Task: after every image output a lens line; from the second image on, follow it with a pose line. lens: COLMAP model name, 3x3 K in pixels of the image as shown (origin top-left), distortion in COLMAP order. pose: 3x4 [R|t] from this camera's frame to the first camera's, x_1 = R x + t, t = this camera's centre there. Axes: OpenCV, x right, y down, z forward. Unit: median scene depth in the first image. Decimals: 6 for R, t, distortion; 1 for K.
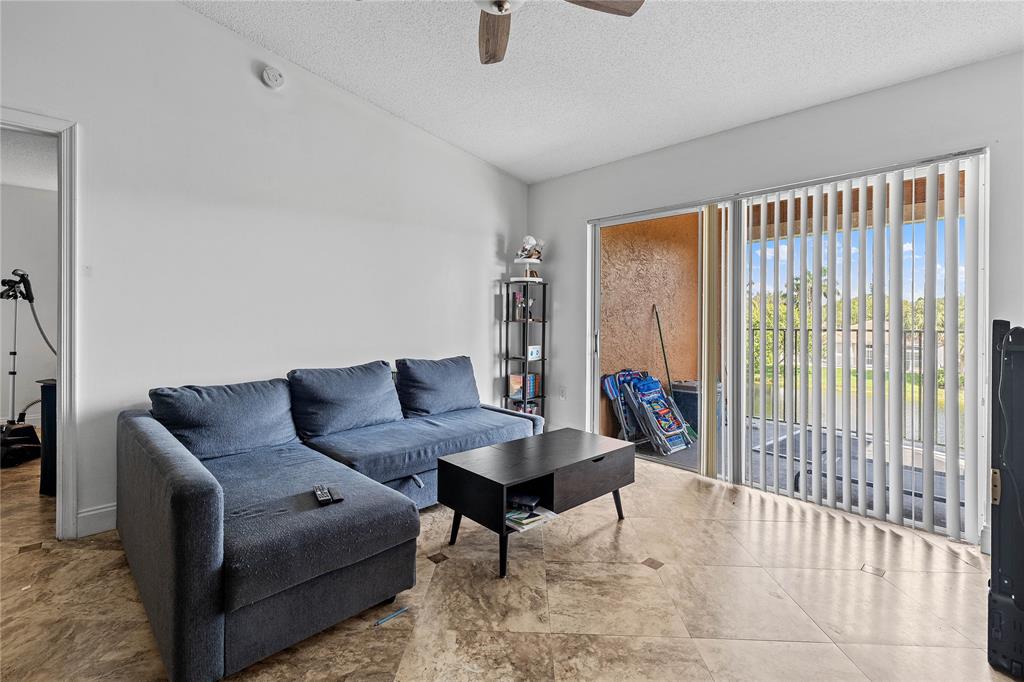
lens RADIAL K [[461.1, 0, 495.4], [0, 461.1, 314.0], [0, 0, 1]] dist [-0.002355, 0.001308]
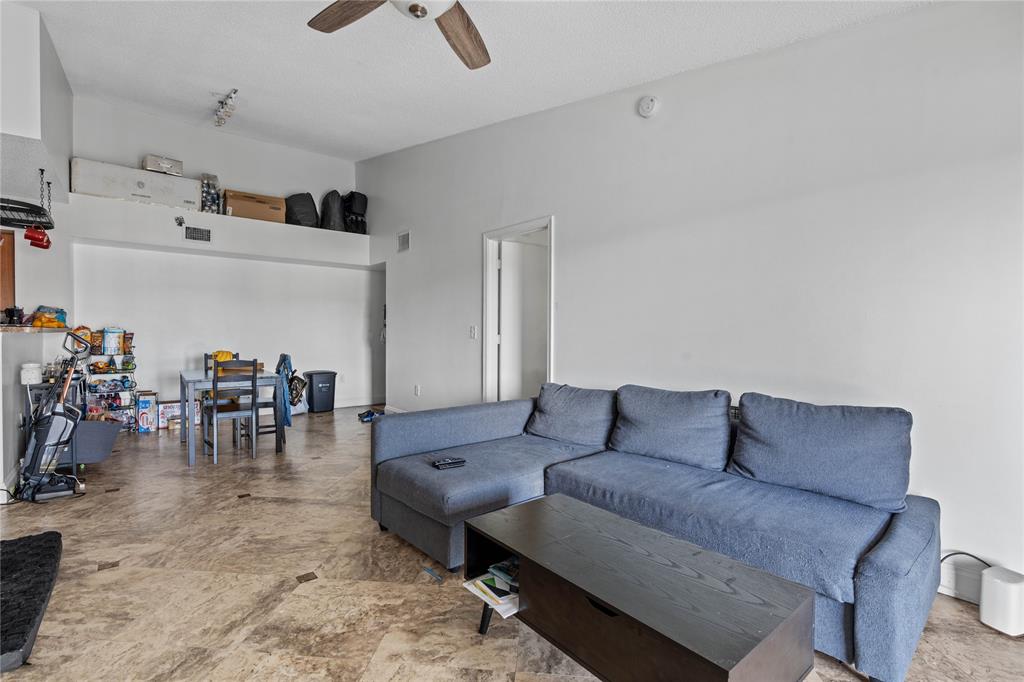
lens RADIAL K [[461.1, 0, 510.8], [0, 461.1, 341.0], [0, 0, 1]] dist [-0.002355, 0.001308]
pose [[-0.026891, 0.007469, -0.999610, 0.947701], [0.001701, 0.999971, 0.007426, 0.022273], [0.999637, -0.001500, -0.026903, 1.179071]]
